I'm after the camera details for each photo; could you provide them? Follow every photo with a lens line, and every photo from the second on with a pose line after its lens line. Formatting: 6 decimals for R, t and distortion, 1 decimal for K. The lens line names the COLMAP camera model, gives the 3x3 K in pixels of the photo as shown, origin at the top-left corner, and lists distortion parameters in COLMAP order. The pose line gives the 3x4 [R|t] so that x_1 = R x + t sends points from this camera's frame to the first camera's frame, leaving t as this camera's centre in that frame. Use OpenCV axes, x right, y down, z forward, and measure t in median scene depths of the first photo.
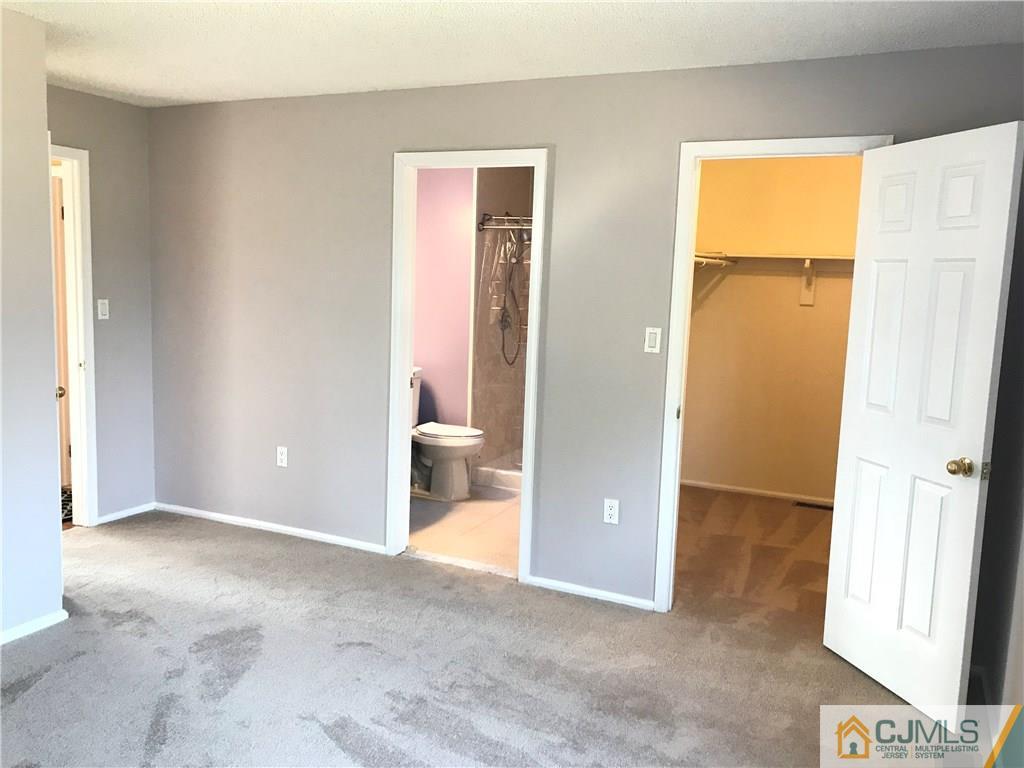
lens RADIAL K [[852.3, 0, 505.5], [0, 852.3, 382.2], [0, 0, 1]] dist [0.035761, -0.010296]
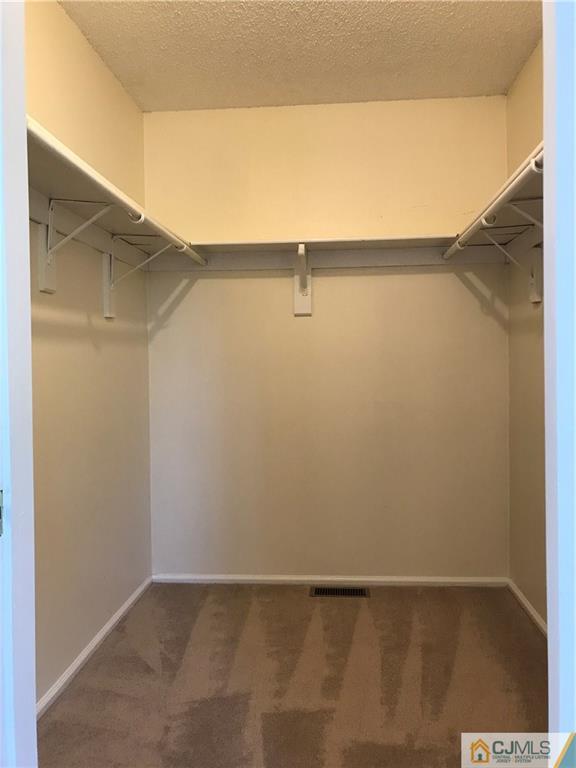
lens RADIAL K [[639.2, 0, 287.2], [0, 639.2, 381.7], [0, 0, 1]] dist [0.035761, -0.010296]
pose [[0.937187, -0.055452, 0.344390, 0.149060], [0.087725, 0.993020, -0.078833, 0.010006], [-0.337615, 0.104093, 0.935511, 0.505848]]
